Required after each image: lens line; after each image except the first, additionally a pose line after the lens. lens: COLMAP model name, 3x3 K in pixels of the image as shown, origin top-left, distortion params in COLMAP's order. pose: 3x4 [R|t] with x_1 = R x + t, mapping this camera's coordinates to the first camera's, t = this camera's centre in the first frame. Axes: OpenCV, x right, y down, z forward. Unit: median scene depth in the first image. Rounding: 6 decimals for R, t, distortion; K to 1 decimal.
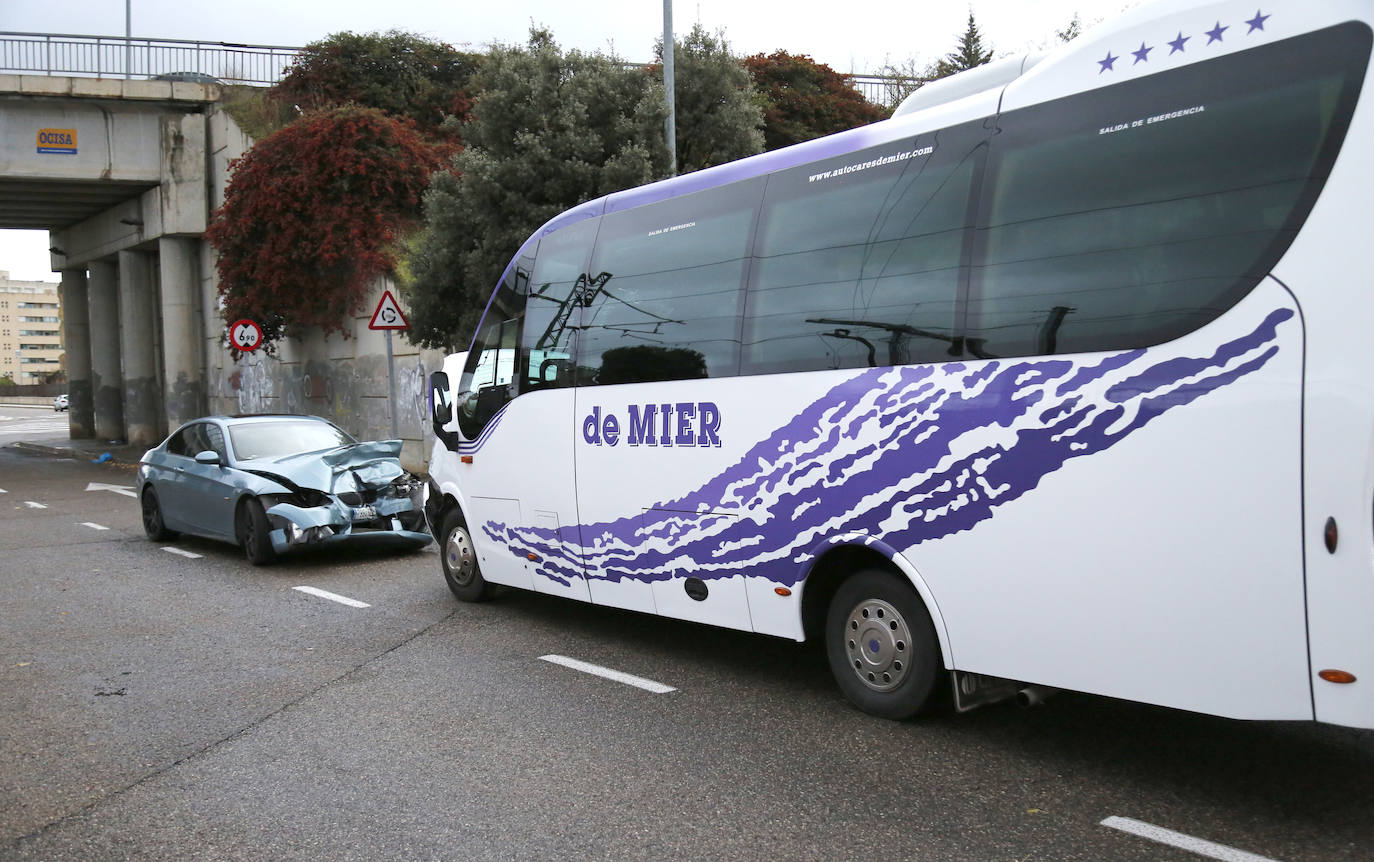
lens RADIAL K [[1335.2, 0, 680.9], [0, 1335.2, 455.0], [0, 0, 1]] dist [-0.018378, 0.005842]
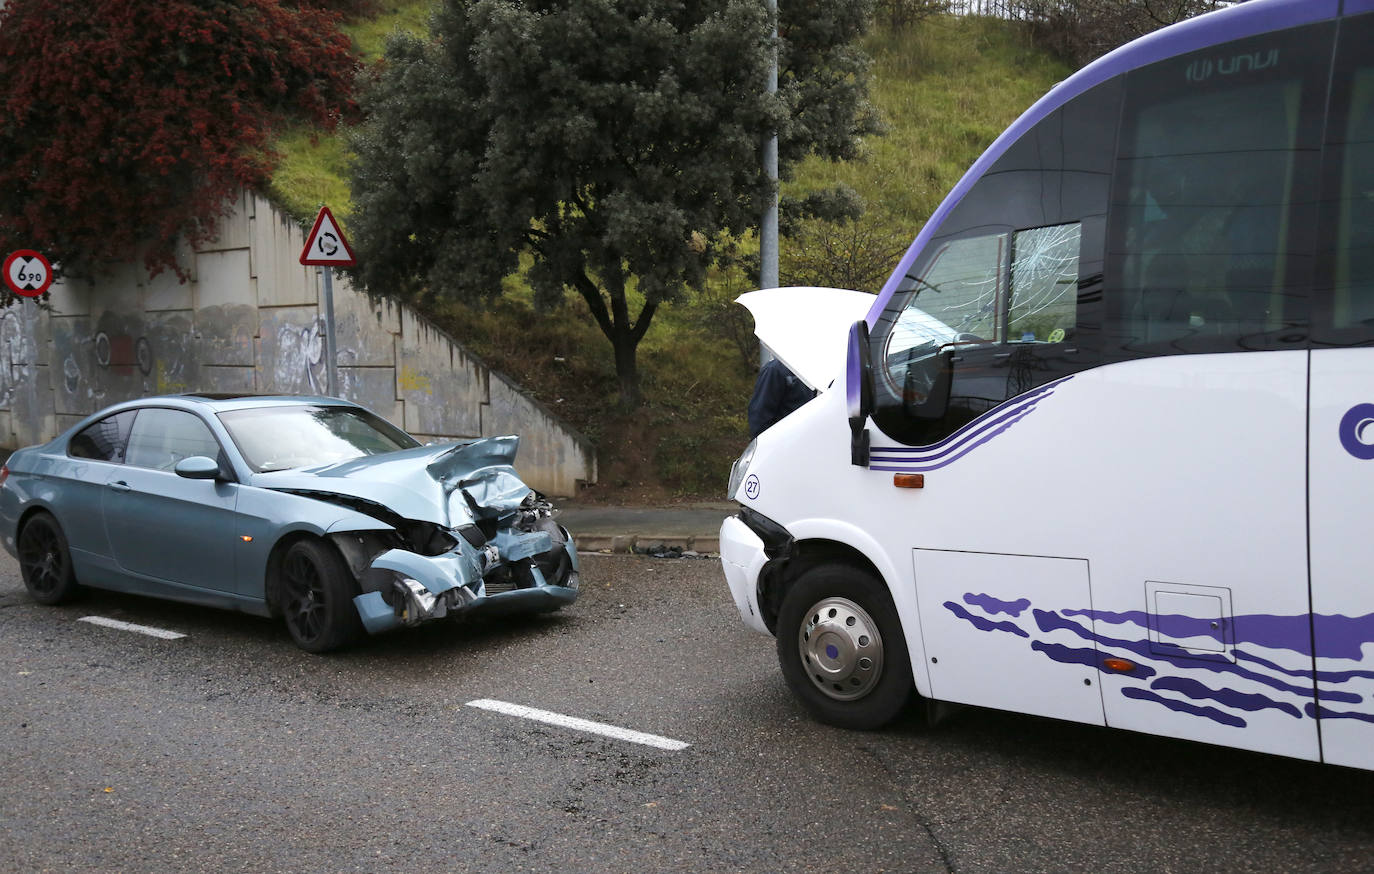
lens RADIAL K [[1542.5, 0, 690.9], [0, 1542.5, 456.5], [0, 0, 1]] dist [0.055956, 0.048274]
pose [[0.981956, -0.005654, 0.189023, -0.269965], [0.003155, 0.999904, 0.013522, -0.011351], [-0.189082, -0.012682, 0.981879, 0.285981]]
